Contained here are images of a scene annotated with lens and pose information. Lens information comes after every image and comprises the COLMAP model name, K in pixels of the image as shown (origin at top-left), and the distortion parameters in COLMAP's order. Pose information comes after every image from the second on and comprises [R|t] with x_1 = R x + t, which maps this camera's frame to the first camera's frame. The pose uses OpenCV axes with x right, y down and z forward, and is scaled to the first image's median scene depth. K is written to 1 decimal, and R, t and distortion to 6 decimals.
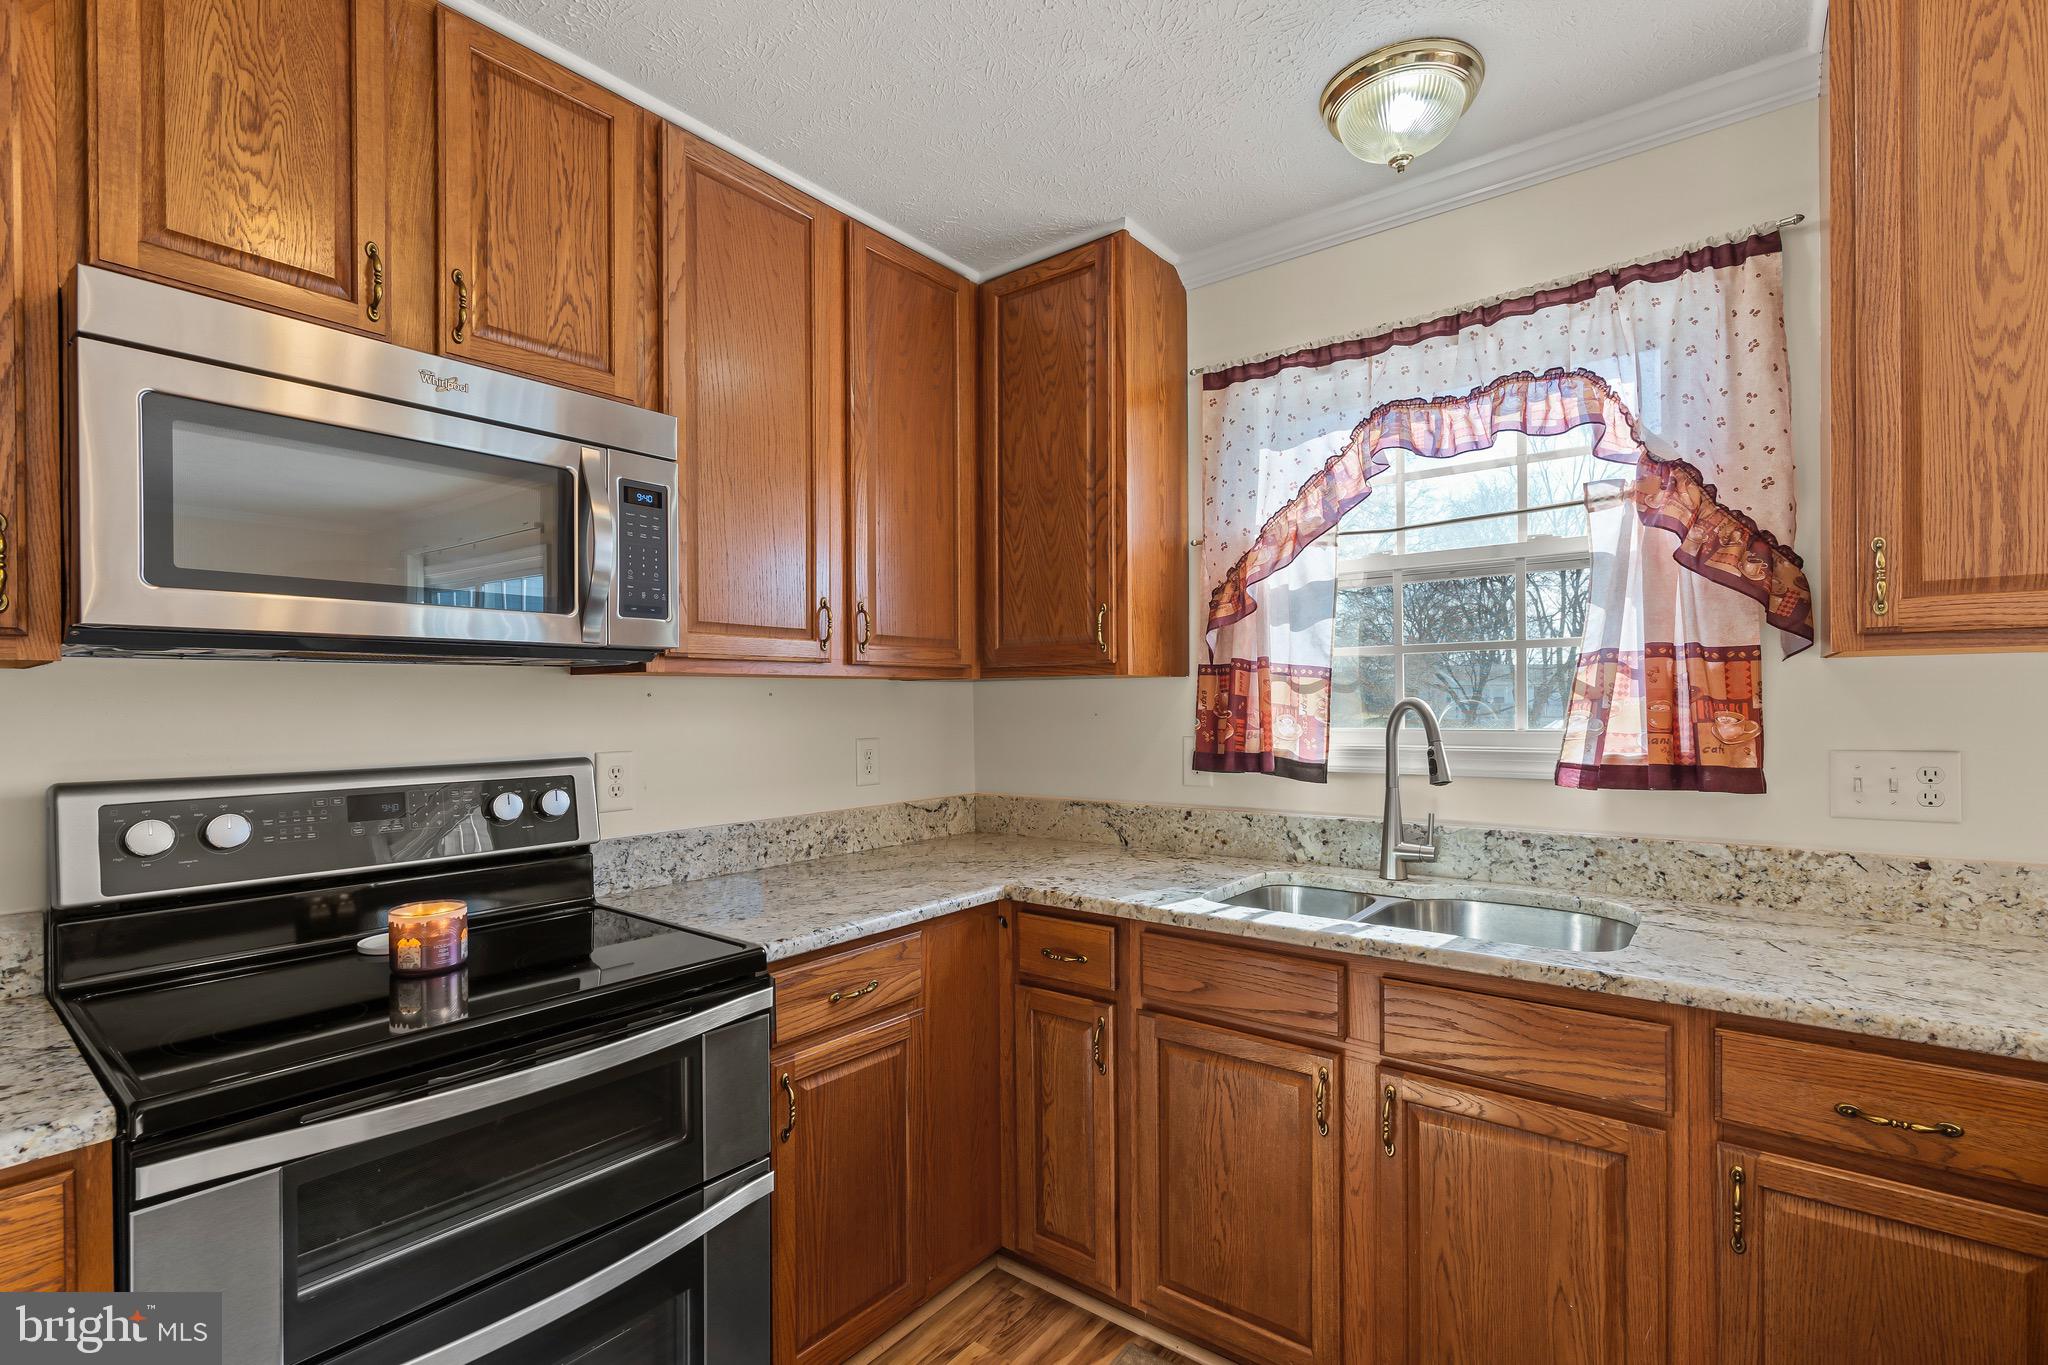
lens RADIAL K [[930.2, 0, 1032.3], [0, 930.2, 705.4], [0, 0, 1]] dist [-0.010058, 0.003588]
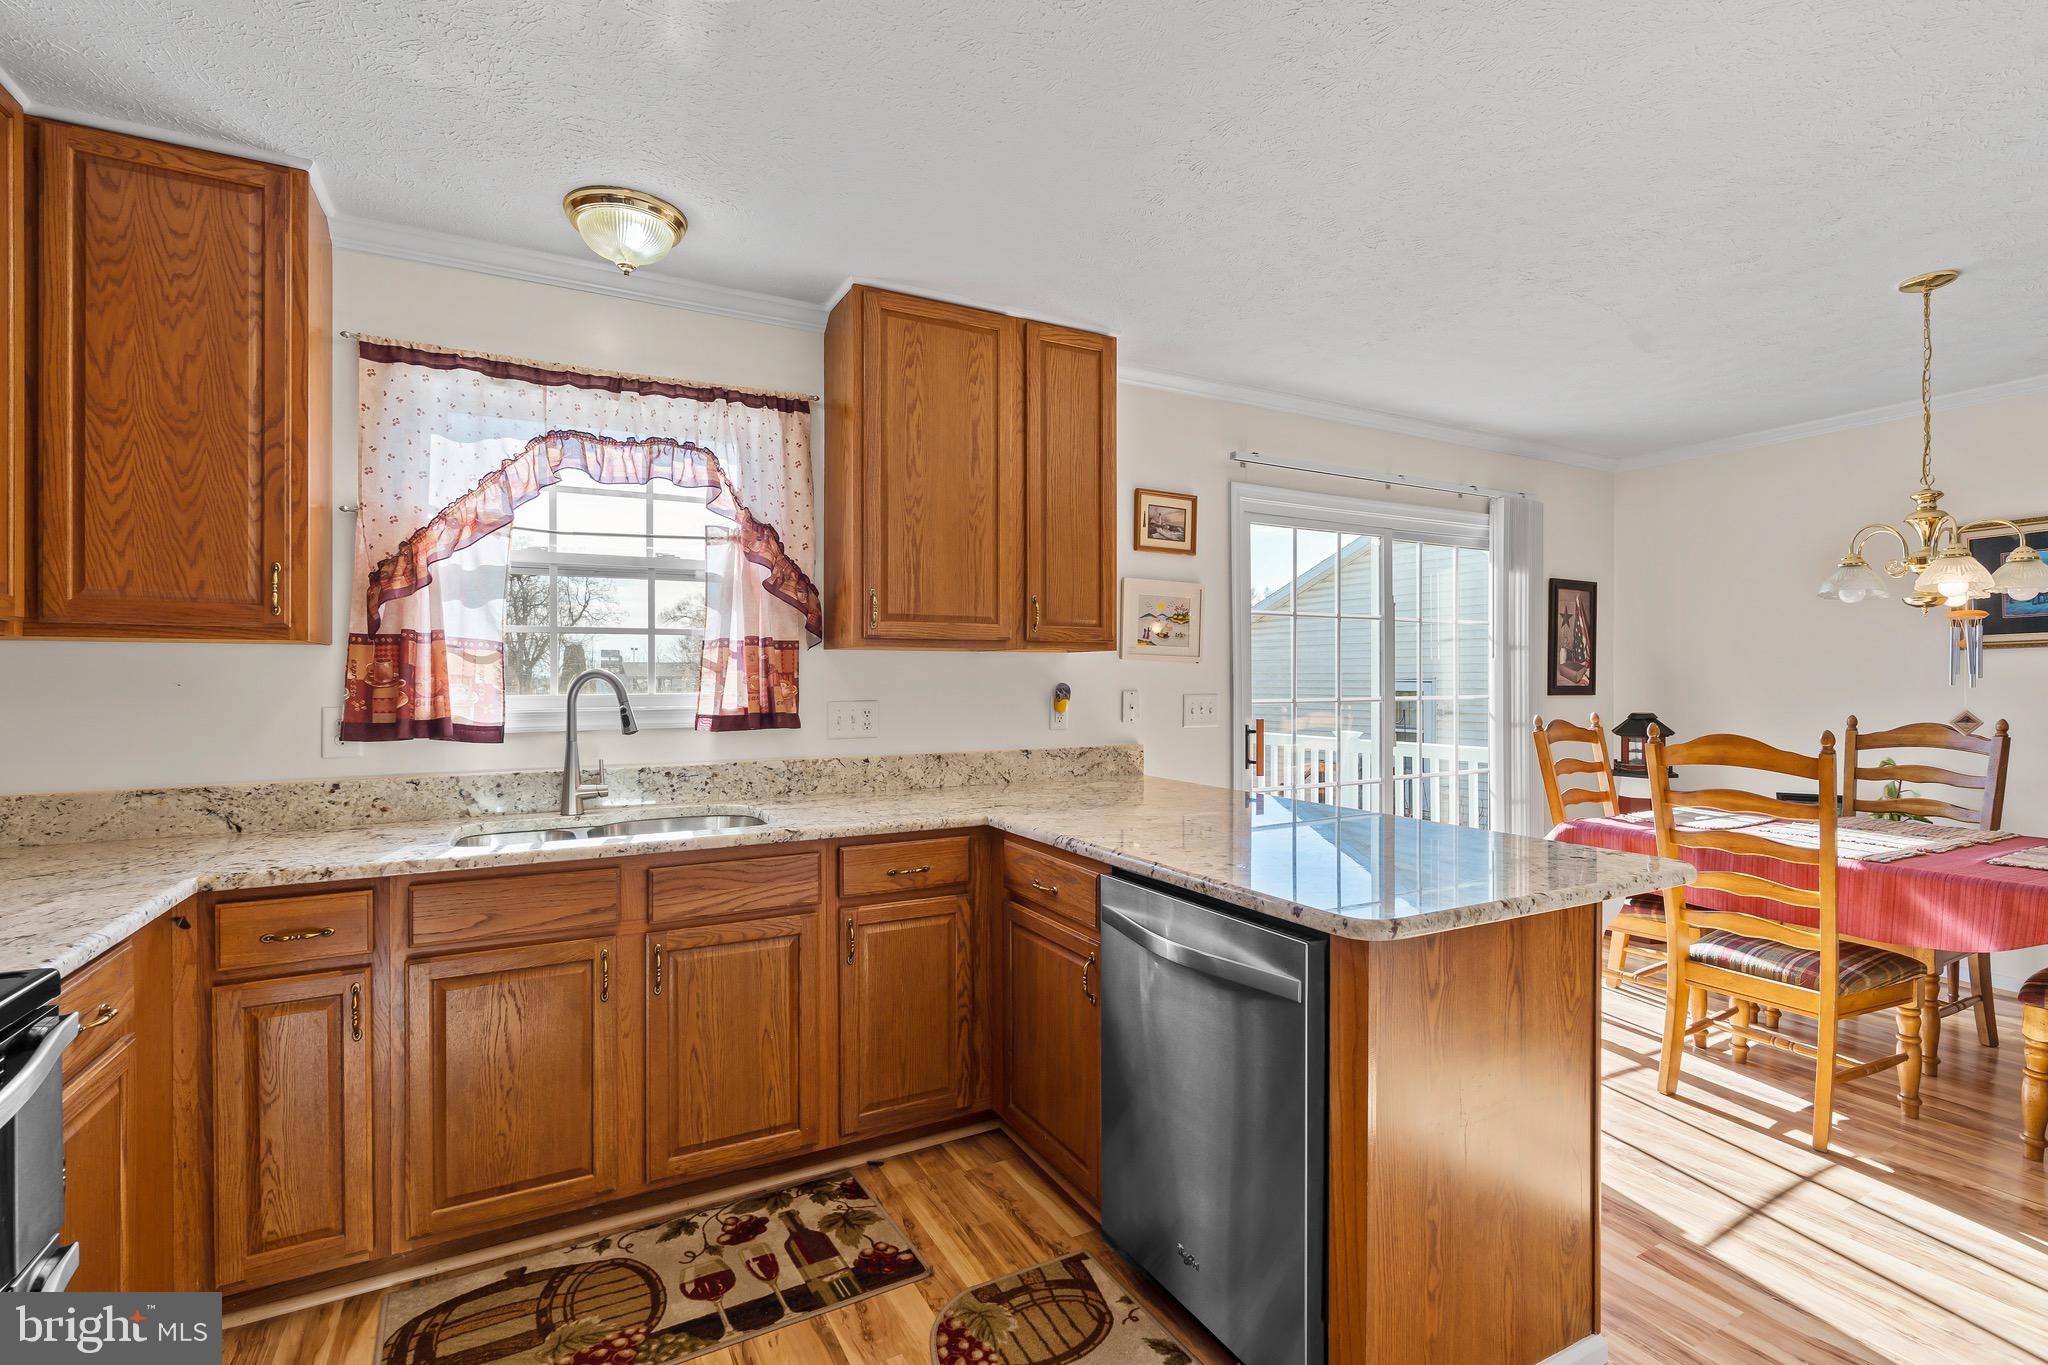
lens RADIAL K [[930.2, 0, 1025.3], [0, 930.2, 682.1], [0, 0, 1]] dist [-0.010058, 0.003588]
pose [[0.403385, 0.004288, 0.915021, -0.573081], [0.002279, 0.999981, -0.005691, 0.020266], [-0.915028, 0.004381, 0.403367, -0.063728]]
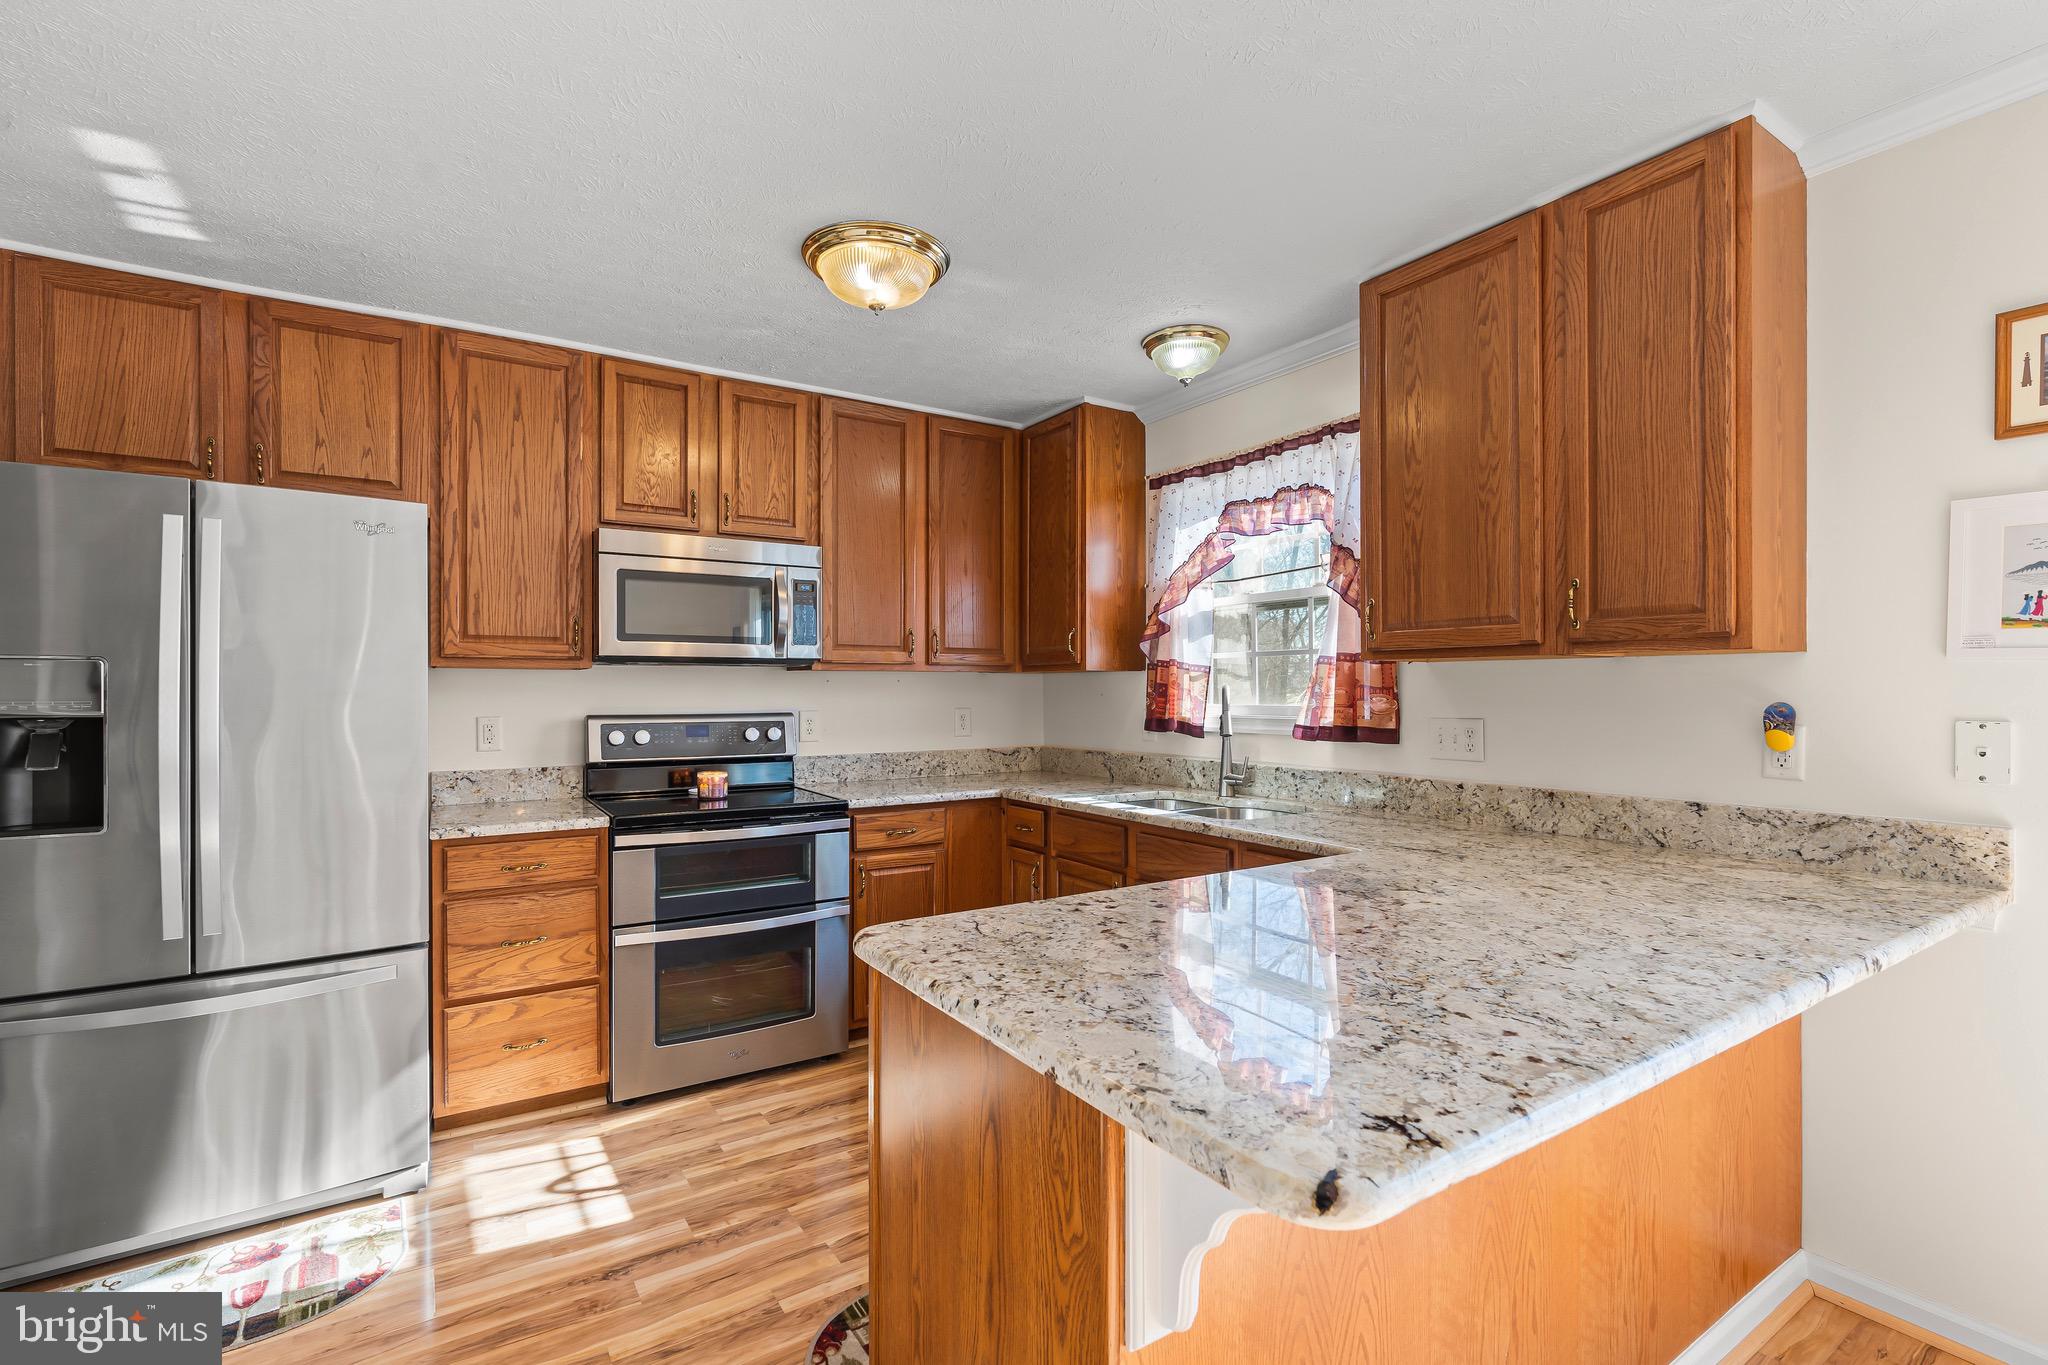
lens RADIAL K [[930.2, 0, 1028.6], [0, 930.2, 692.6], [0, 0, 1]] dist [-0.010058, 0.003588]
pose [[0.945629, 0.008482, -0.325136, 0.670296], [-0.007993, 0.999964, 0.002841, 0.003818], [0.325148, -0.000088, 0.945663, -0.742139]]
